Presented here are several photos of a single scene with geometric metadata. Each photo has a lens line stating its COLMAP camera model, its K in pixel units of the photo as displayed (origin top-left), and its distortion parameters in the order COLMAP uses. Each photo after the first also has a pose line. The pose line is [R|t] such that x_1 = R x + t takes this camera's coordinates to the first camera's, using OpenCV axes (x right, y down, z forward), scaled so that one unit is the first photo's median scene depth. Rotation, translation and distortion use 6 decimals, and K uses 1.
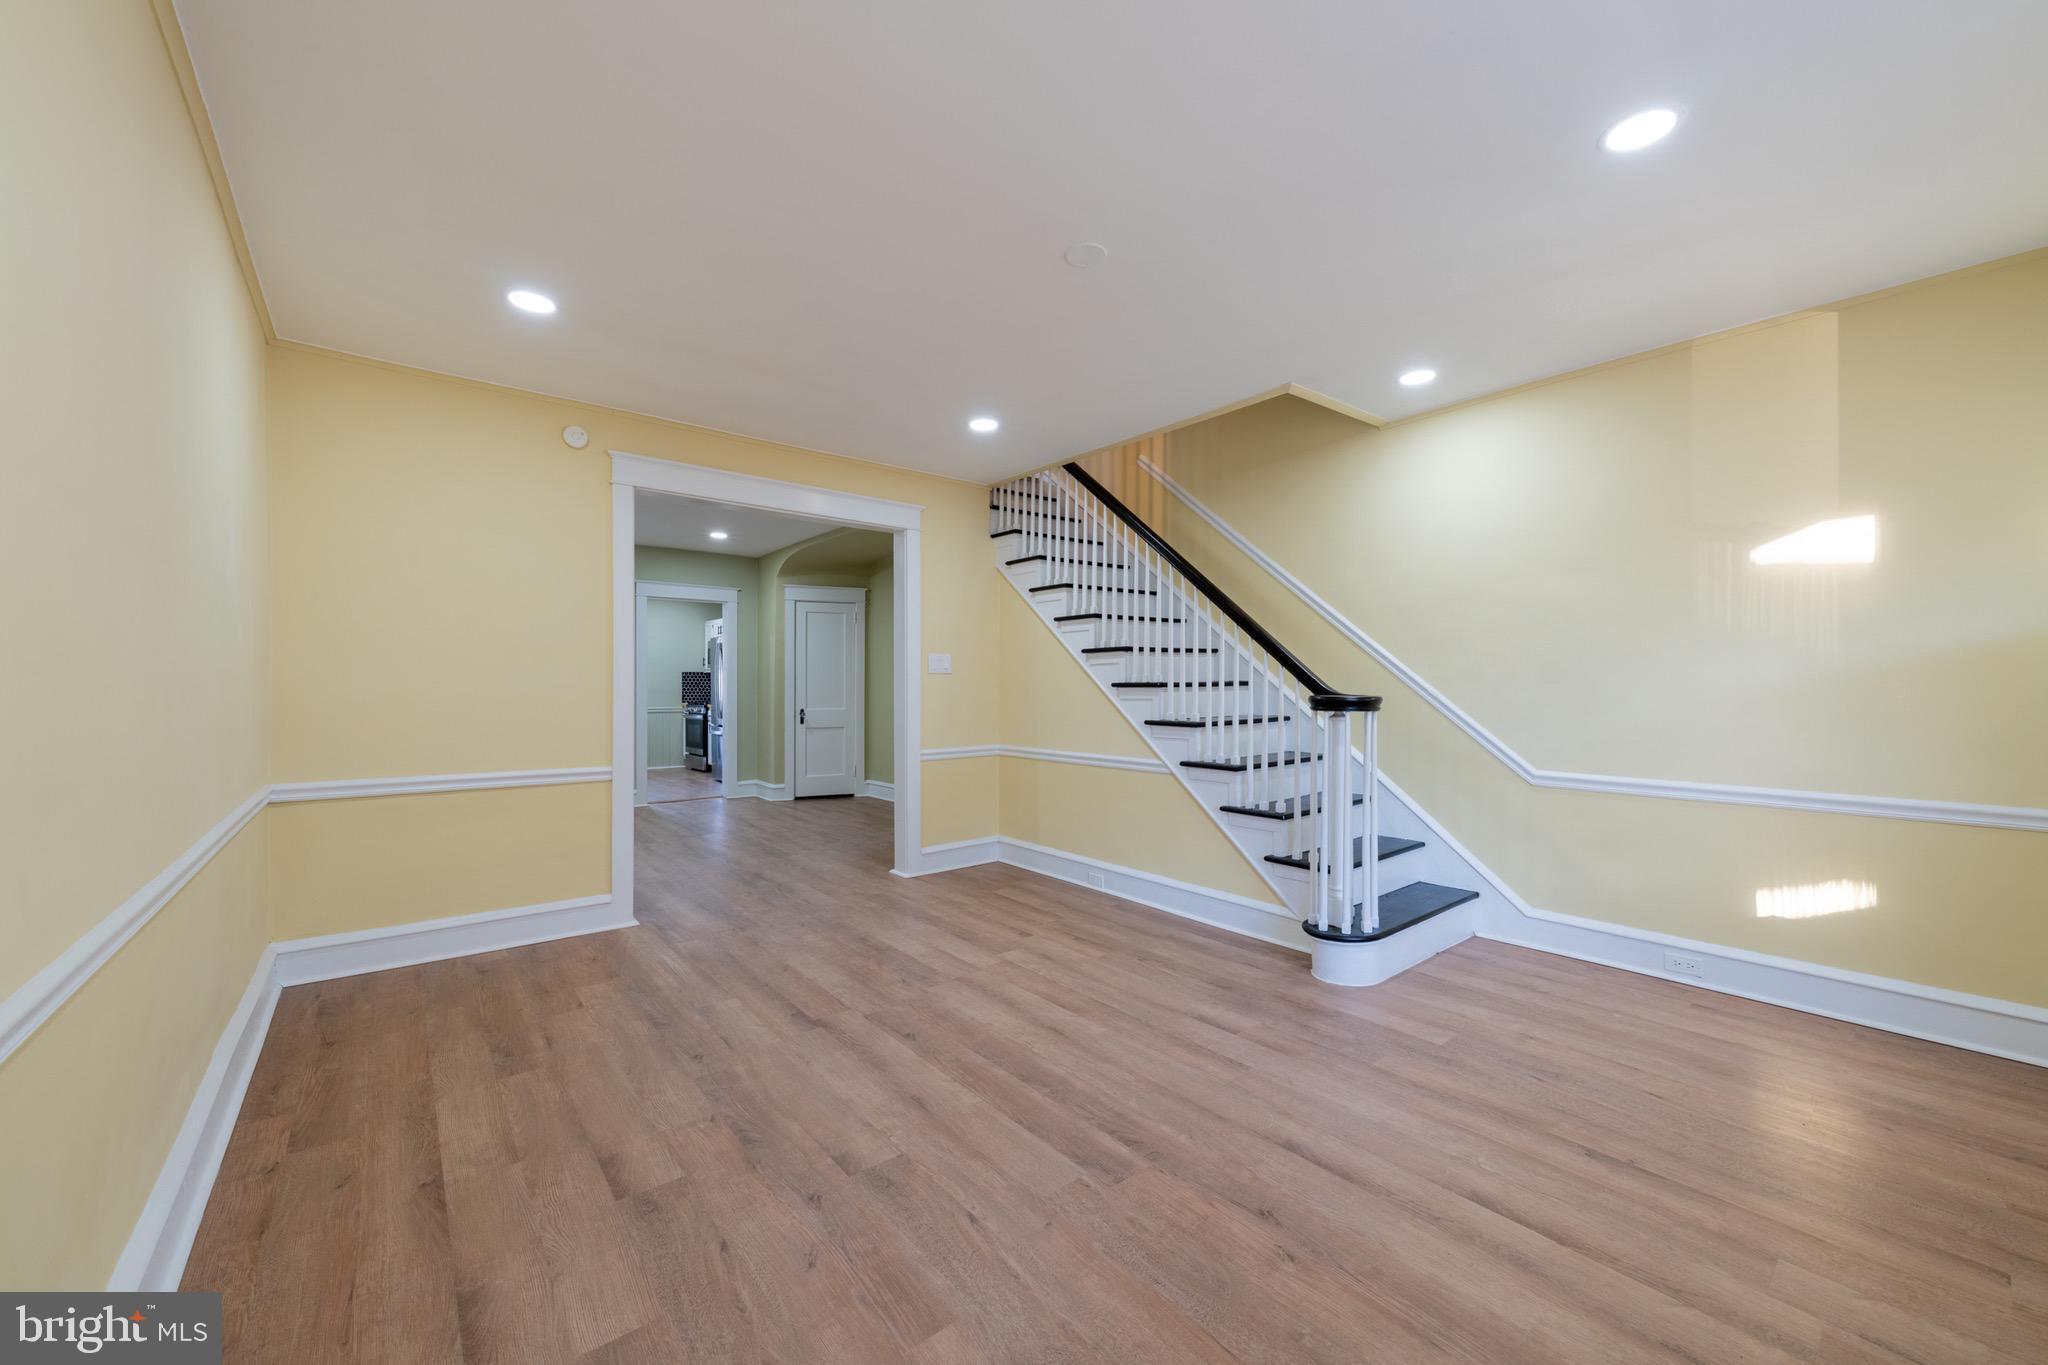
lens RADIAL K [[780.7, 0, 1013.7], [0, 780.7, 674.9], [0, 0, 1]] dist [0.002005, -0.000530]
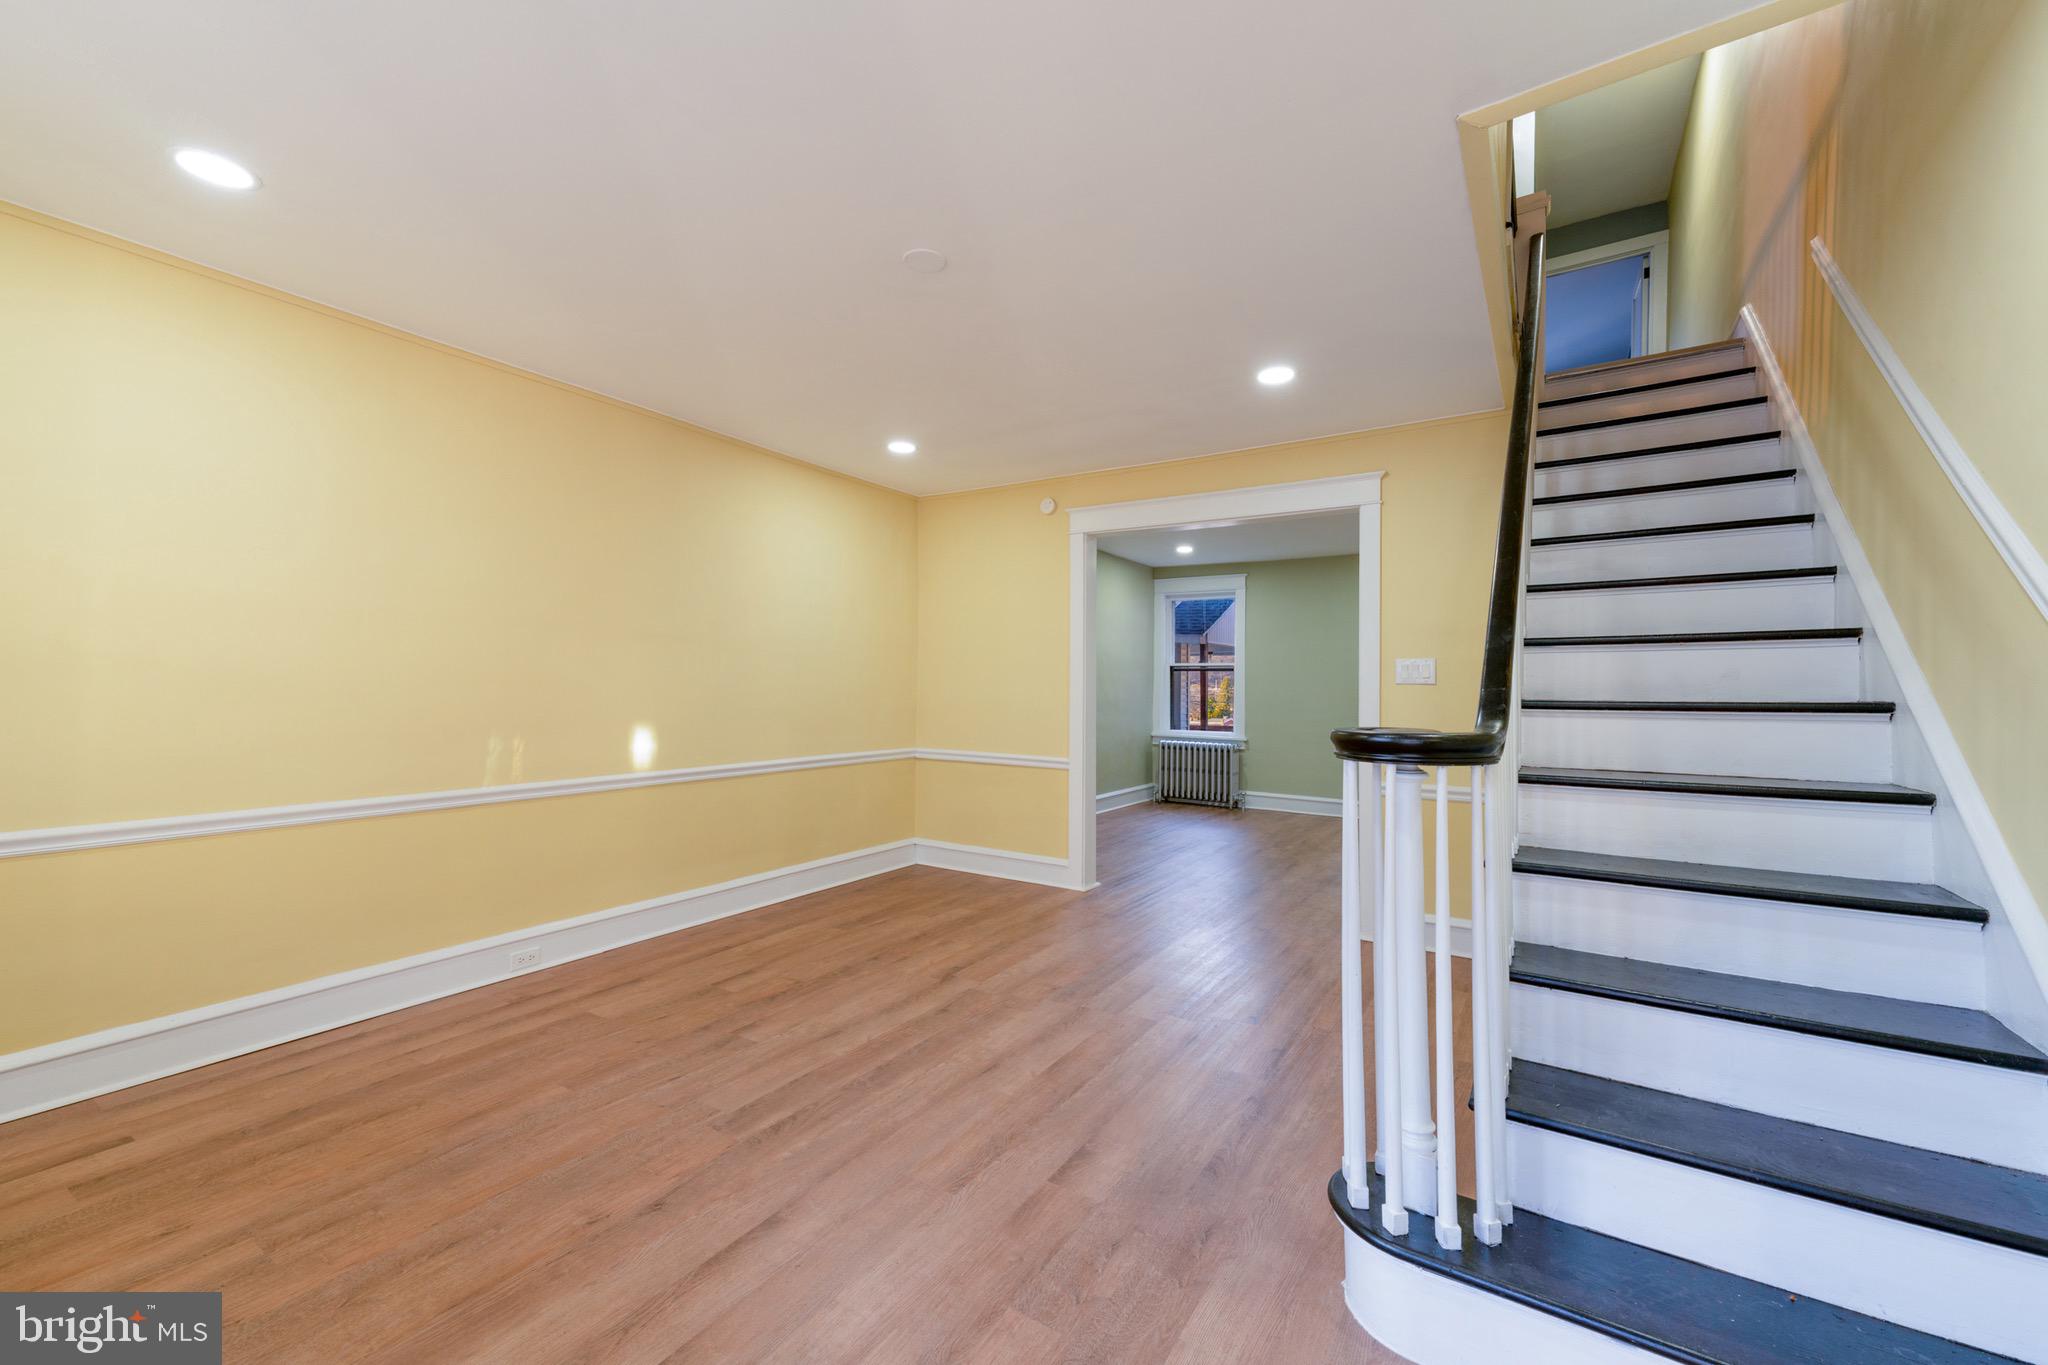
lens RADIAL K [[802.9, 0, 1004.8], [0, 802.9, 673.9], [0, 0, 1]] dist [0.036282, -0.000234]
pose [[0.308079, -0.017344, -0.951203, 0.922102], [0.009046, 0.999842, -0.015301, -0.001309], [0.951318, -0.003891, 0.308188, 0.671064]]
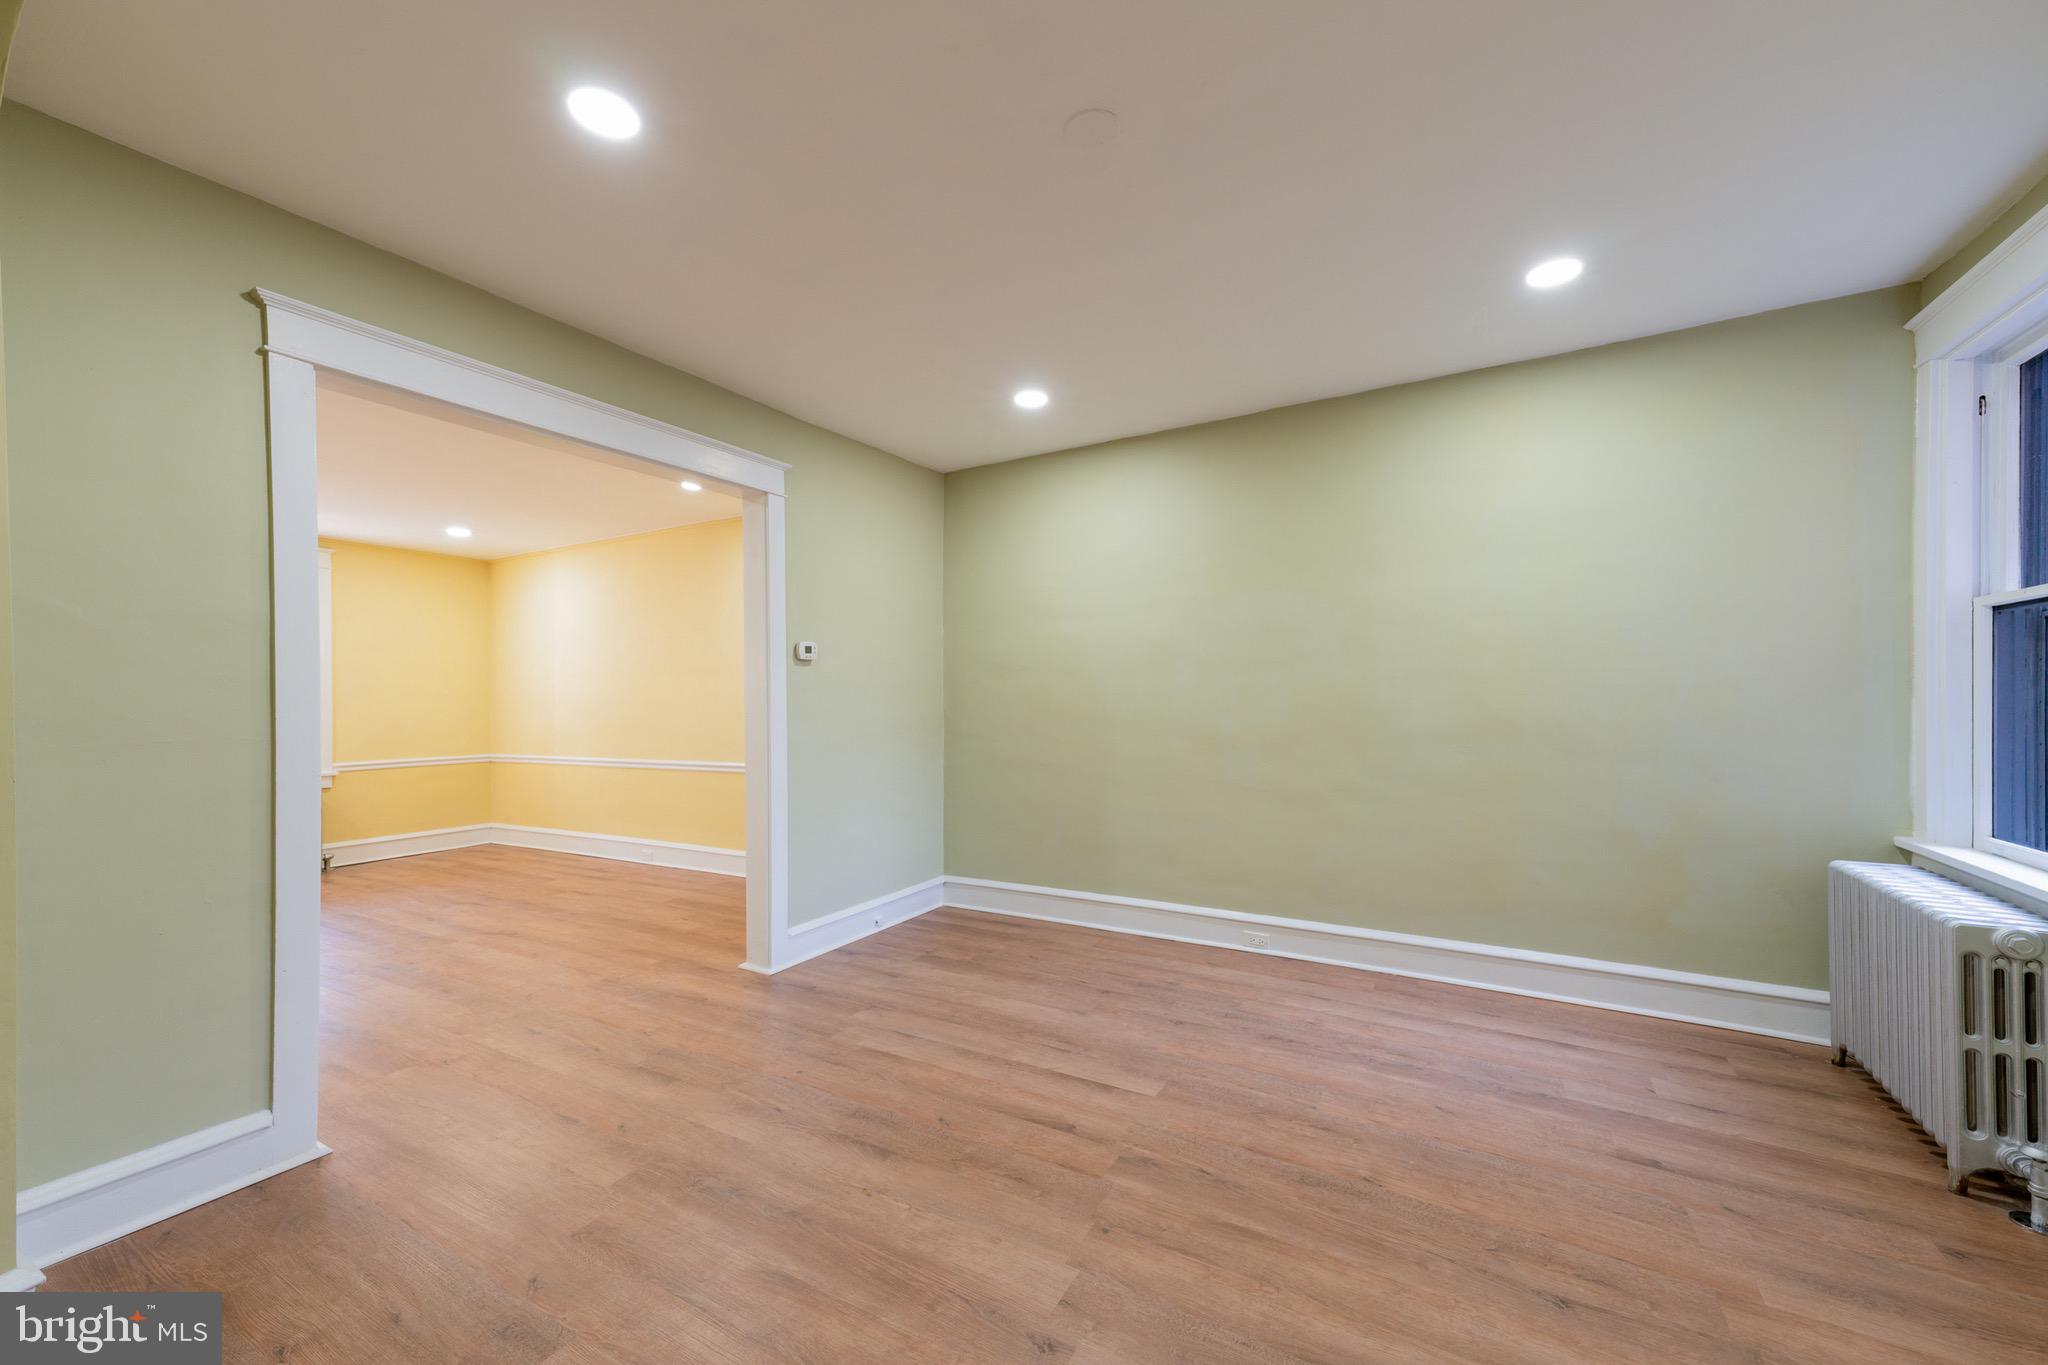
lens RADIAL K [[787.8, 0, 1019.2], [0, 787.8, 674.7], [0, 0, 1]] dist [0.048994, -0.009552]
pose [[-0.932553, -0.001126, -0.361032, -0.604417], [0.017384, 0.998695, -0.048017, 0.033872], [0.360615, -0.051055, -0.931316, 2.723307]]
